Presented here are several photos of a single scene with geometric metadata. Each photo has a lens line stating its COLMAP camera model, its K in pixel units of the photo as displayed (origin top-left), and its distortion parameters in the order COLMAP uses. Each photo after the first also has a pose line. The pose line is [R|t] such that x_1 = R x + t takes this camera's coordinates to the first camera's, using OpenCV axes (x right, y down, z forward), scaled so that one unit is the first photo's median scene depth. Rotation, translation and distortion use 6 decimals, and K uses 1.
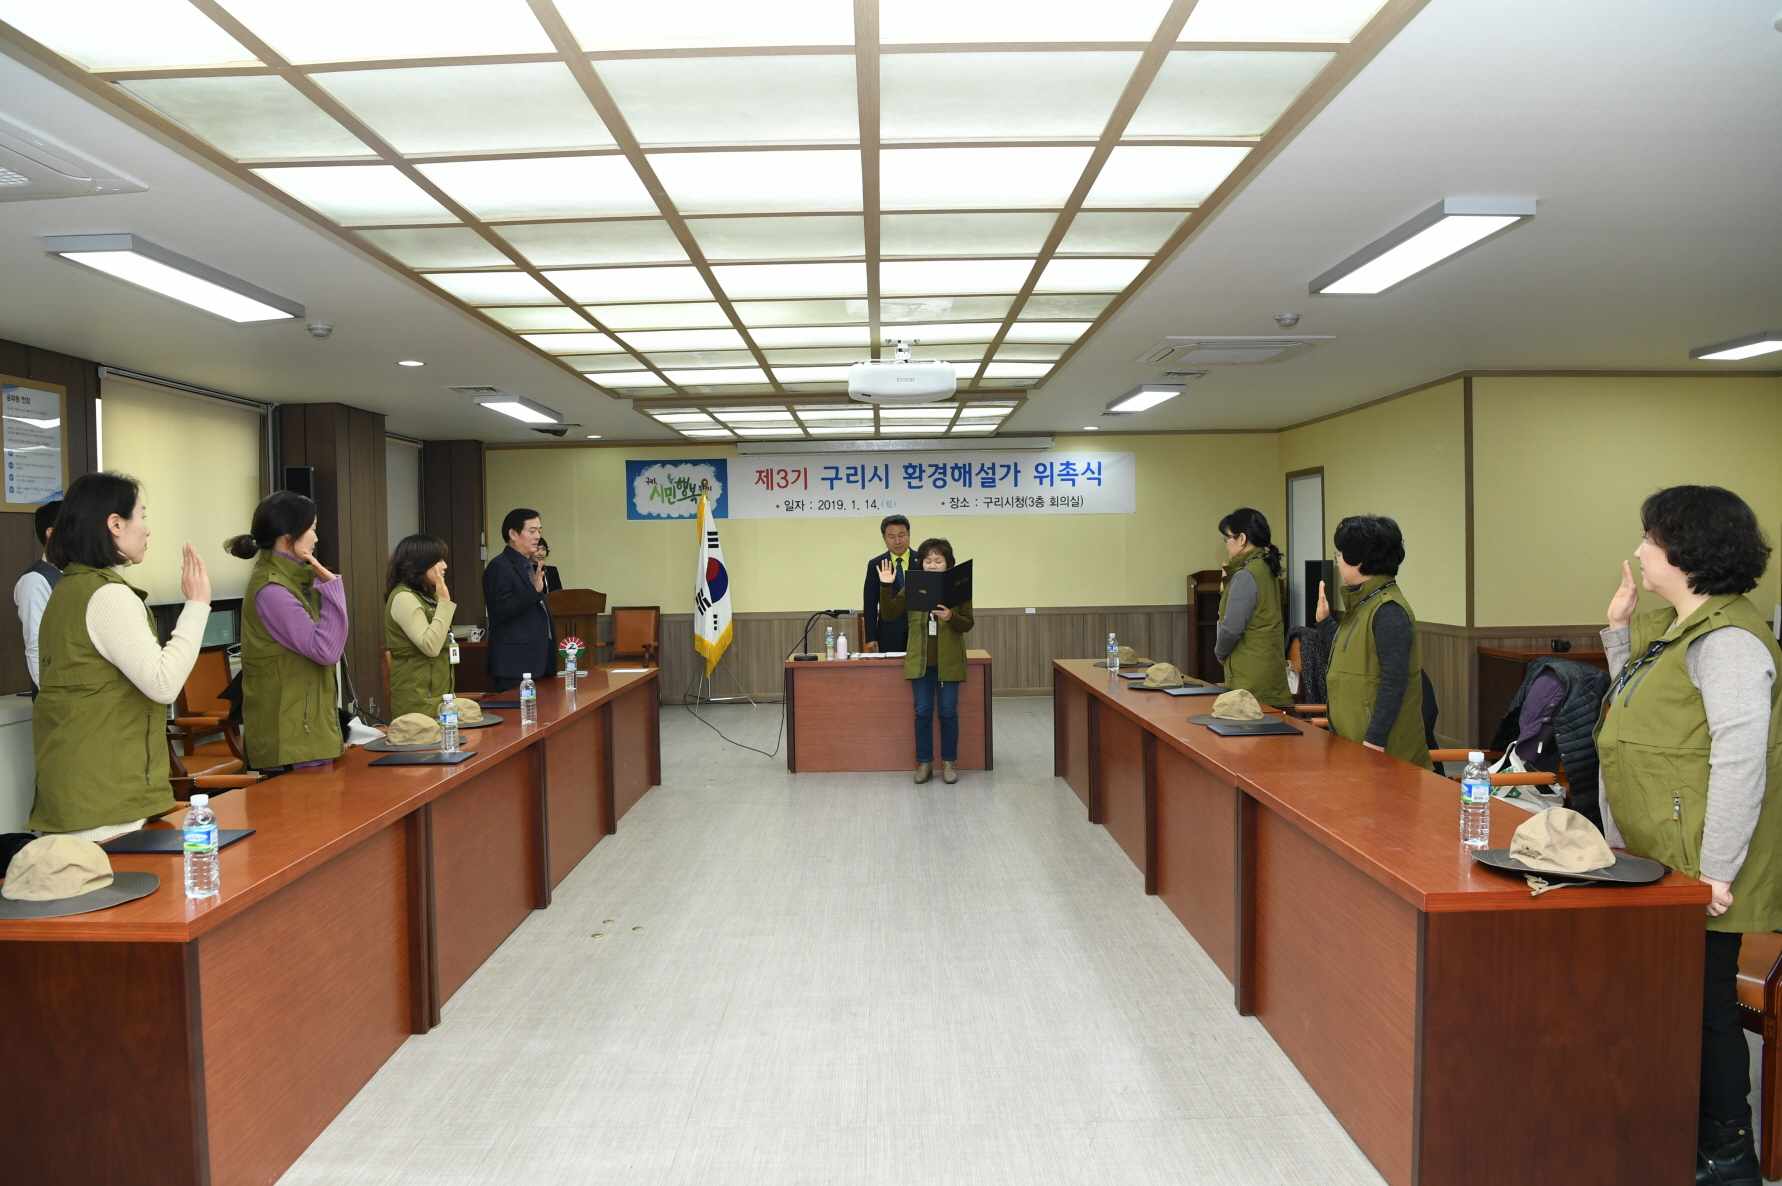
lens RADIAL K [[1232.4, 0, 891.0], [0, 1232.4, 593.0], [0, 0, 1]] dist [-0.075021, 0.018707]
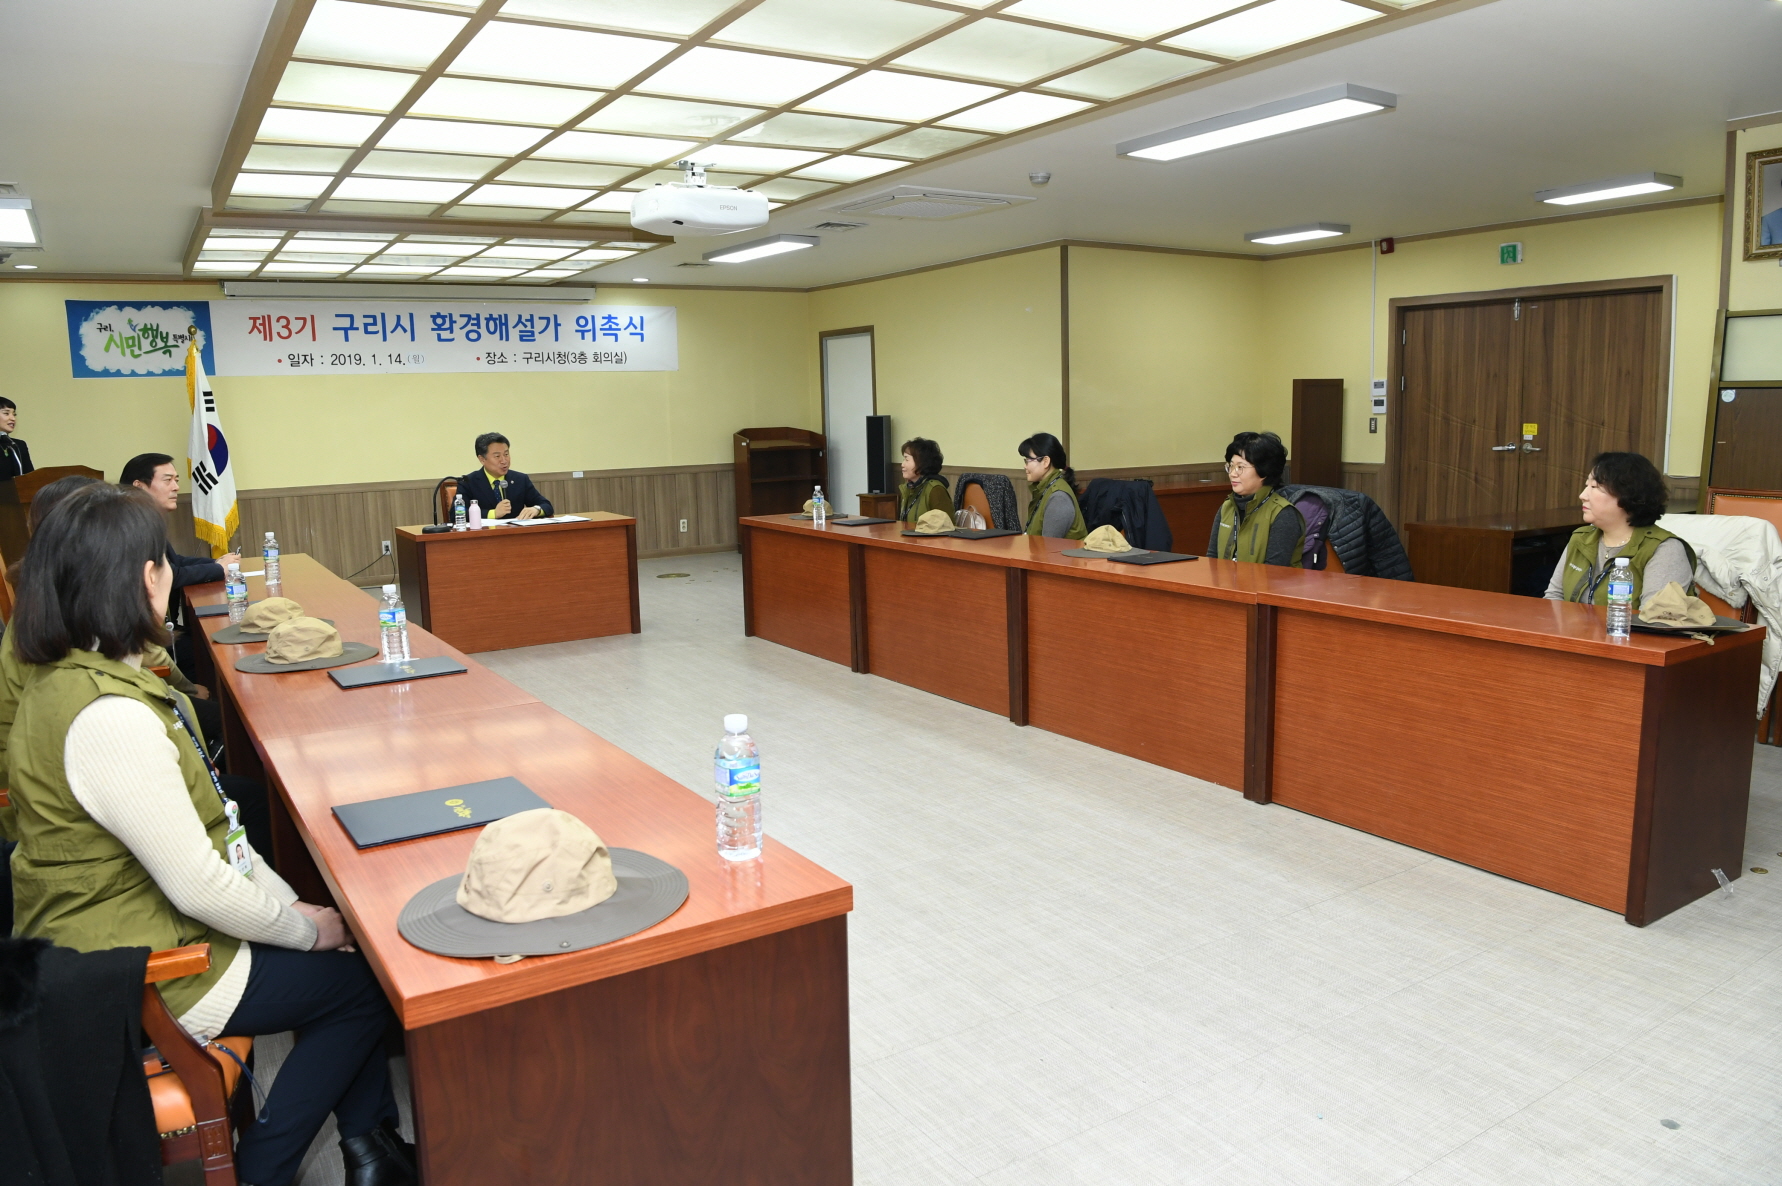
lens RADIAL K [[1232.4, 0, 891.0], [0, 1232.4, 593.0], [0, 0, 1]] dist [-0.075021, 0.018707]
pose [[0.846040, -0.083370, 0.526560, -0.186029], [0.027147, 0.993152, 0.113627, 0.004212], [-0.532427, -0.081839, 0.842510, 0.076482]]
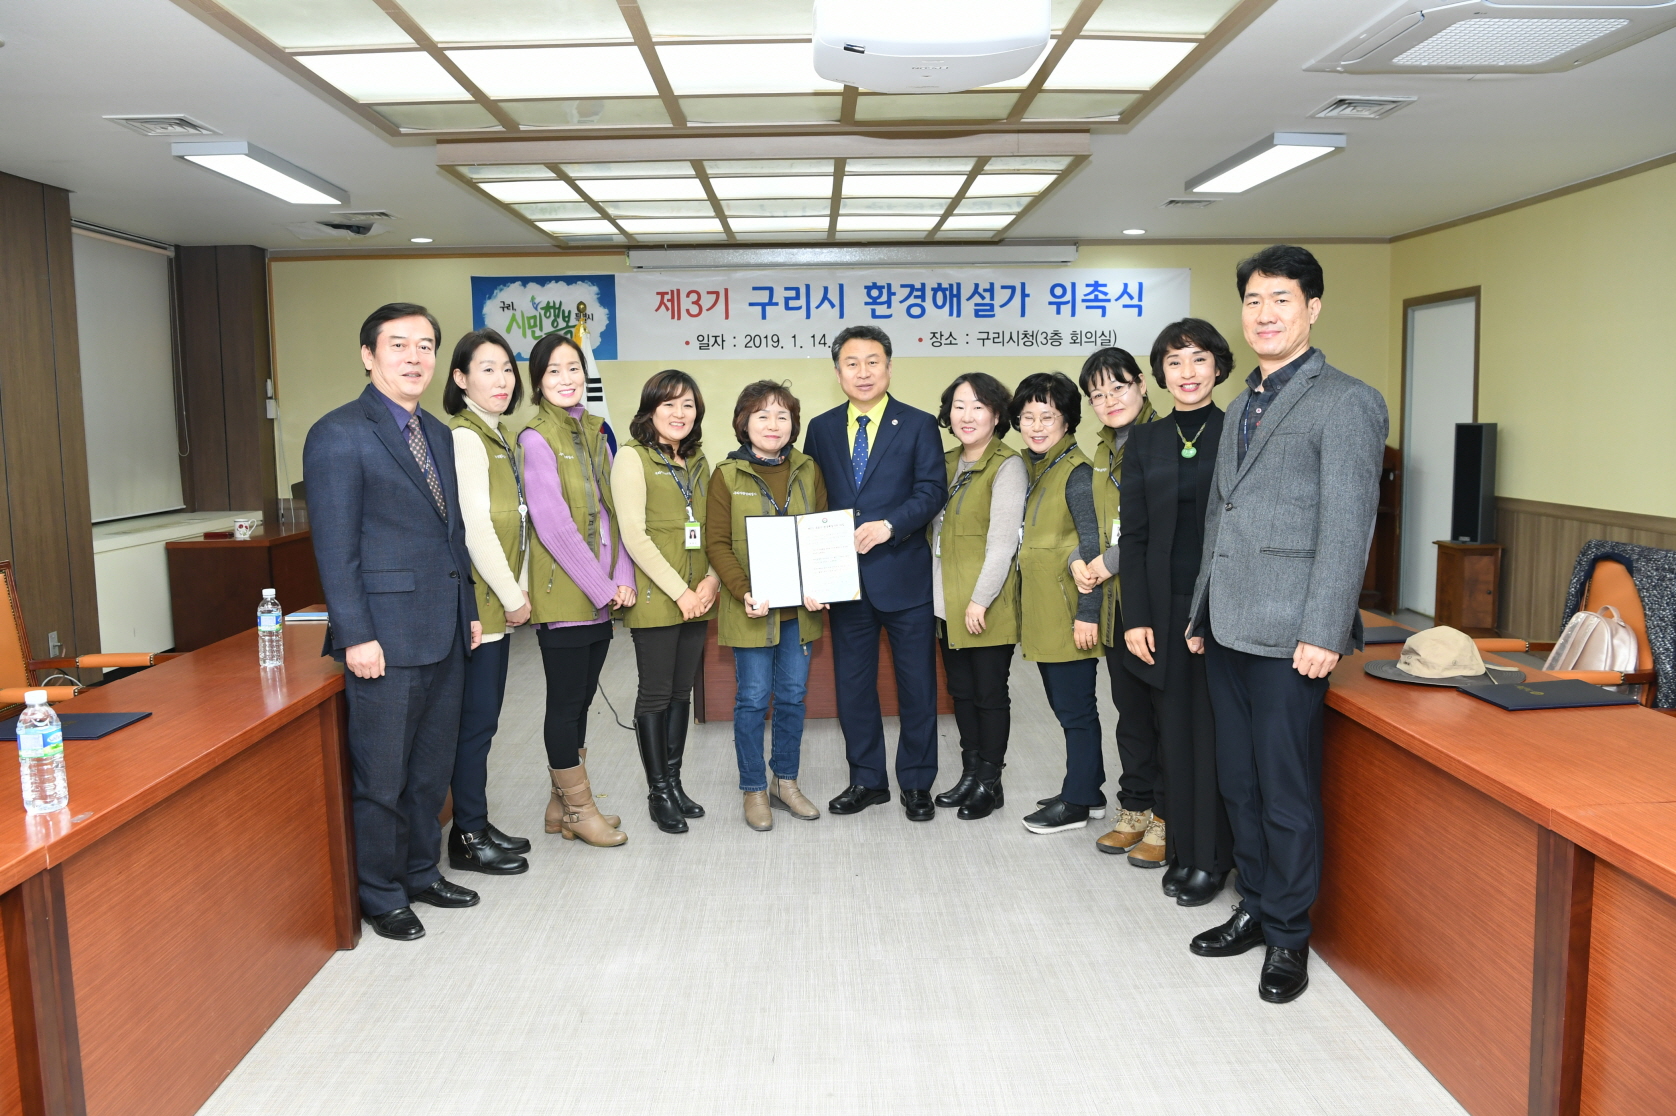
lens RADIAL K [[1276.3, 0, 838.0], [0, 1276.3, 558.0], [0, 0, 1]] dist [-0.052923, 0.000790]
pose [[0.999881, 0.002072, 0.015306, -0.016287], [-0.003285, 0.996821, 0.079610, -0.005686], [-0.015092, -0.079651, 0.996709, 0.258973]]
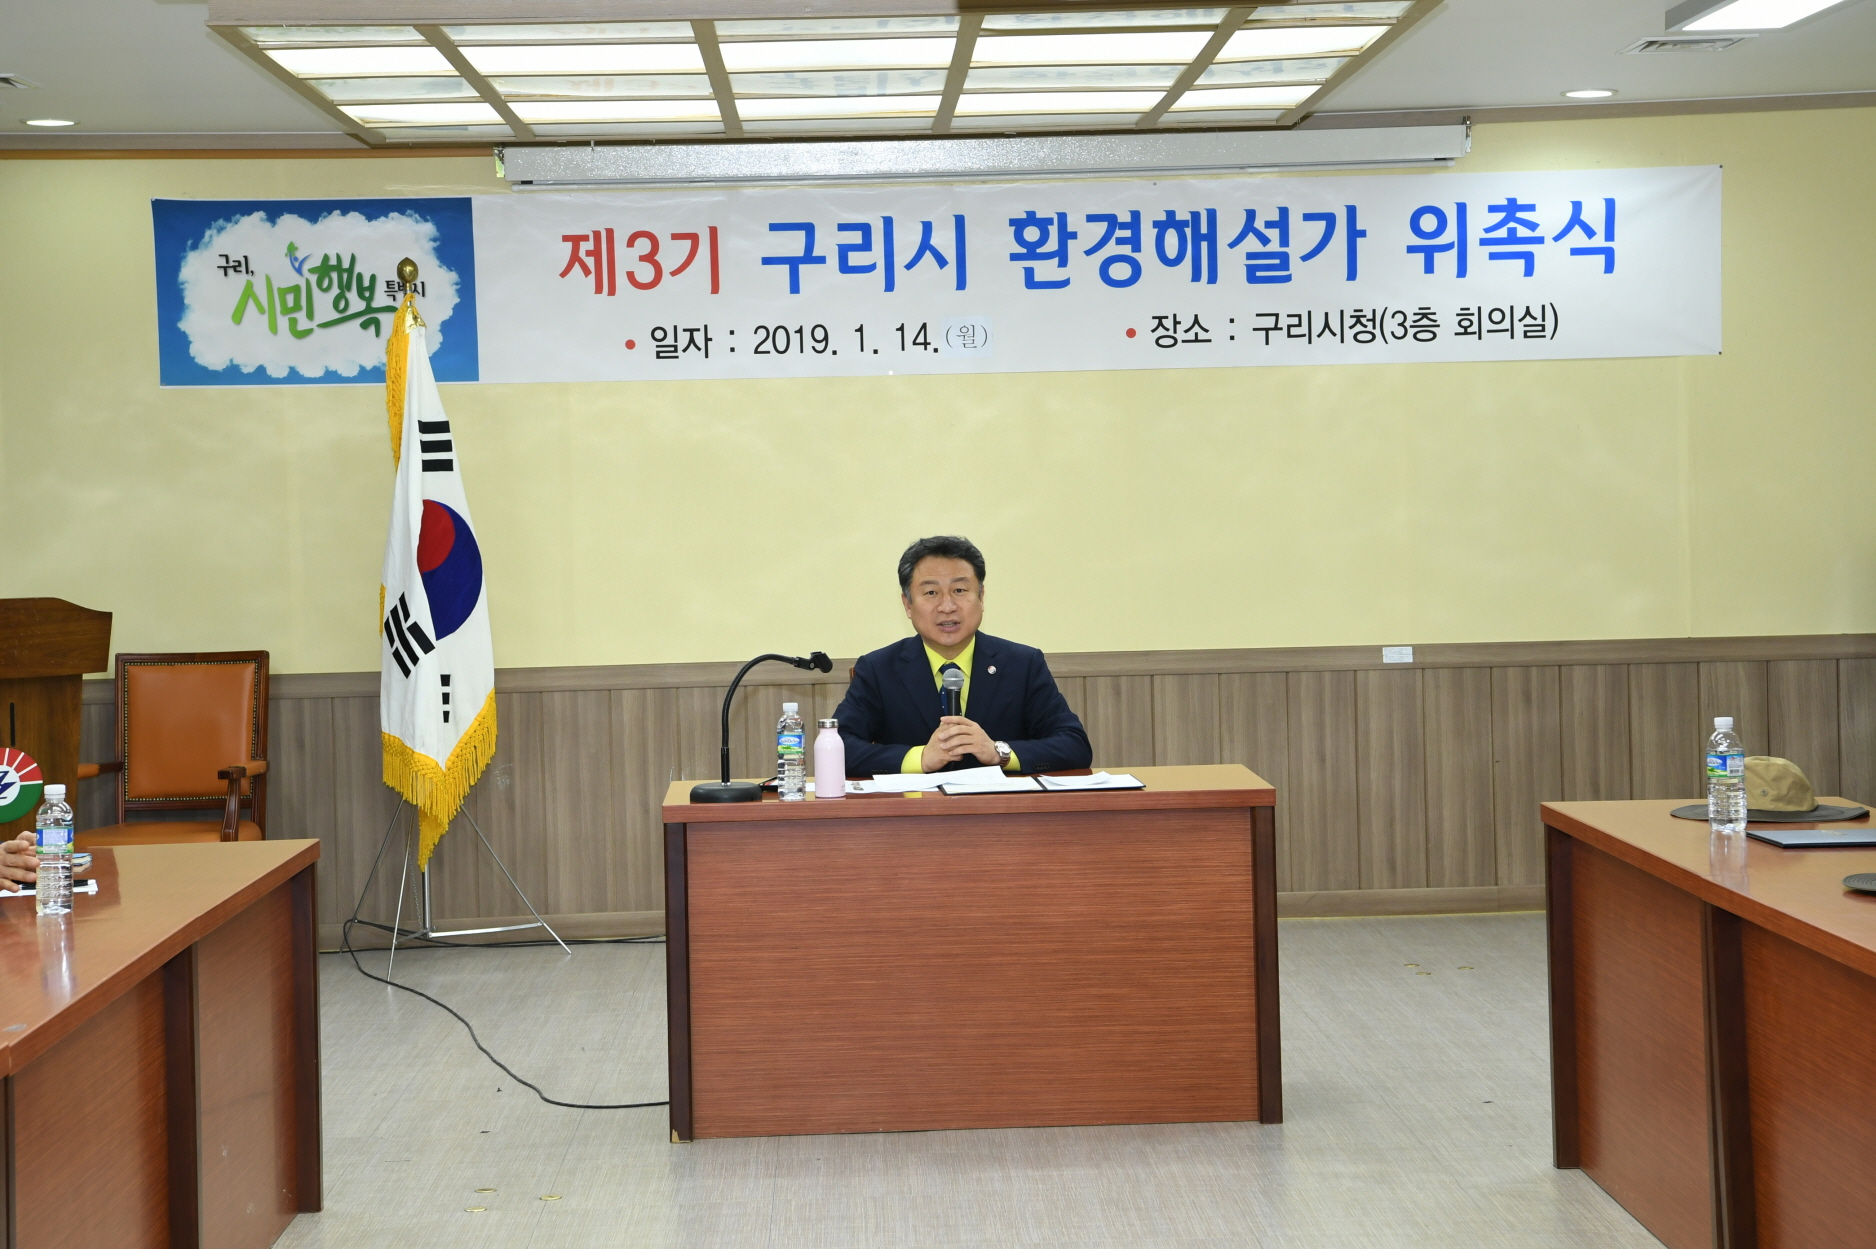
lens RADIAL K [[3580.5, 0, 938.0], [0, 3580.5, 624.5], [0, 0, 1]] dist [0.312237, -0.052600]
pose [[0.999741, -0.007909, 0.021329, -0.030869], [0.007847, 0.999965, 0.002994, 0.002309], [-0.021352, -0.002826, 0.999768, 0.036126]]
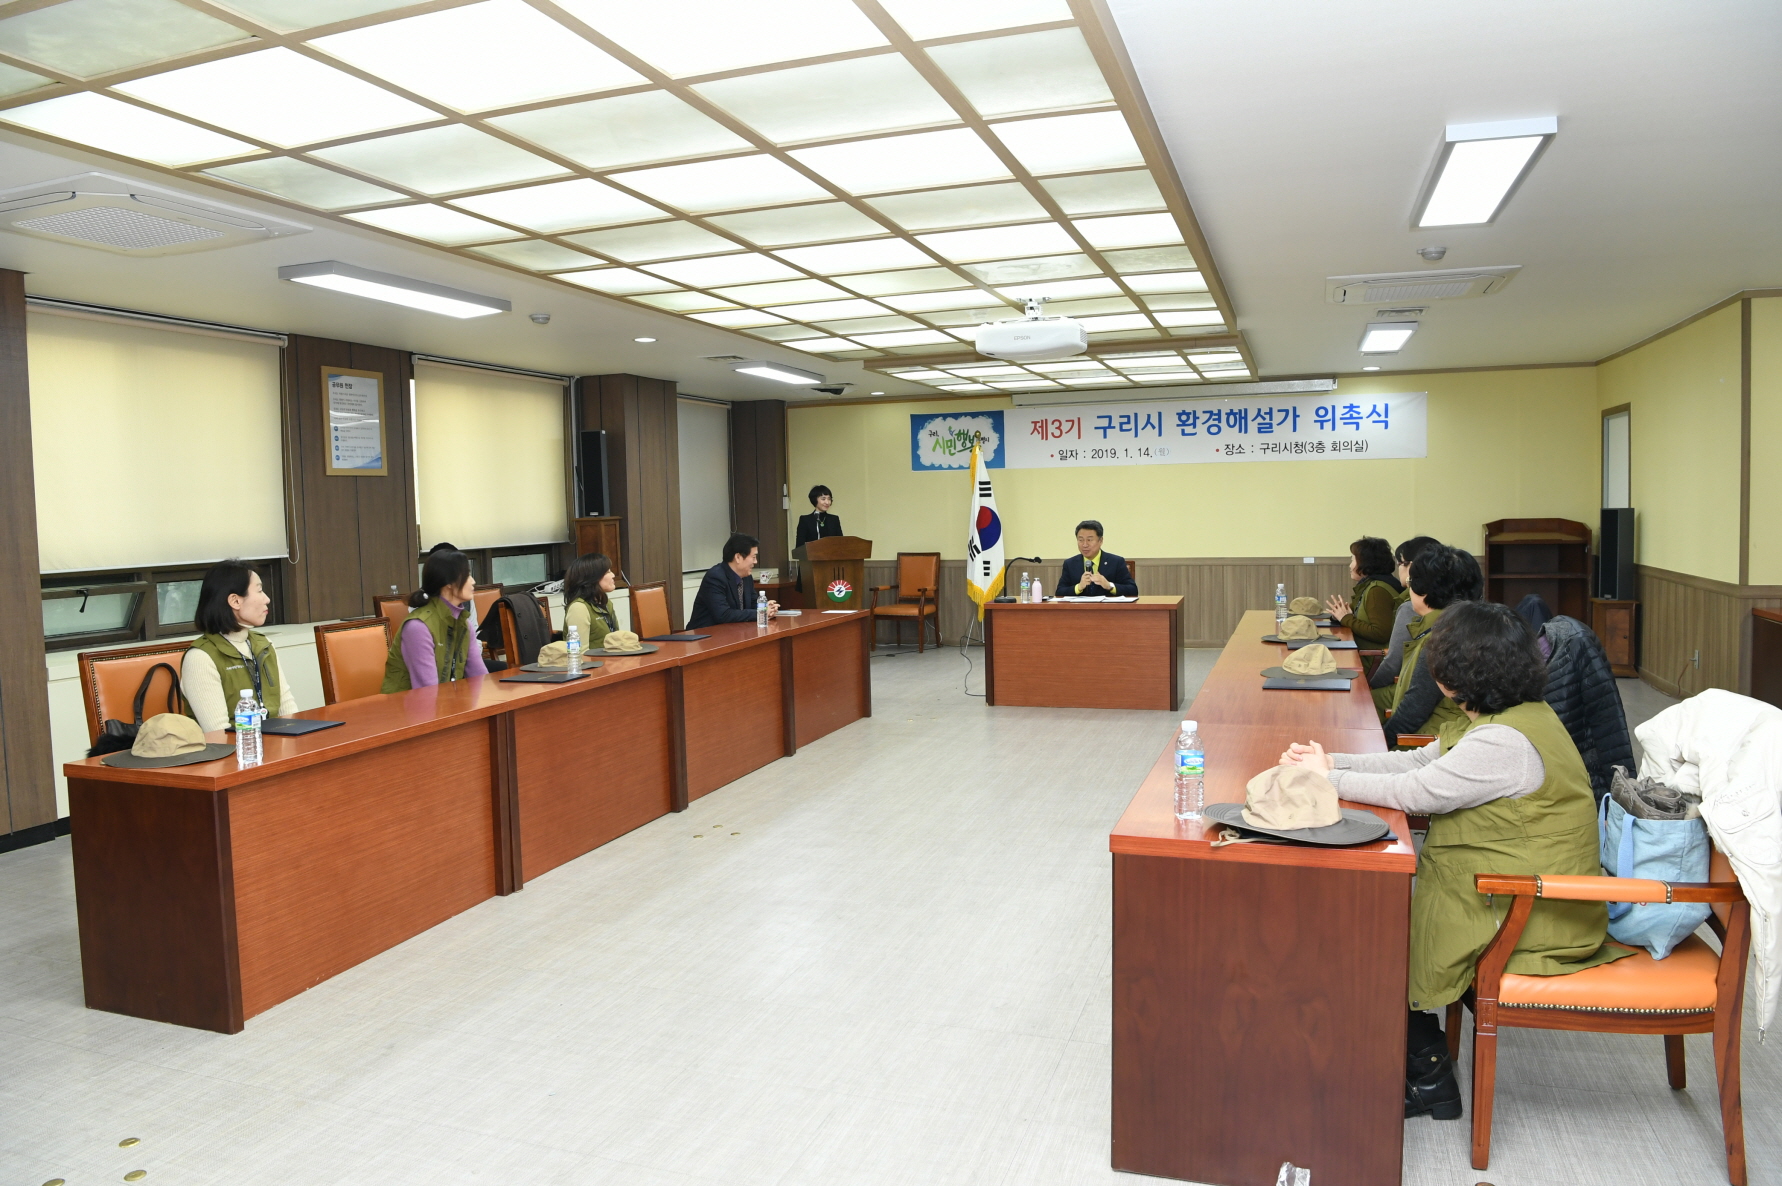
lens RADIAL K [[1232.4, 0, 891.0], [0, 1232.4, 593.0], [0, 0, 1]] dist [-0.075021, 0.018707]
pose [[0.942505, 0.018814, -0.333662, 0.125349], [-0.004056, 0.998984, 0.044873, -0.001790], [0.334168, -0.040939, 0.941624, -0.012102]]
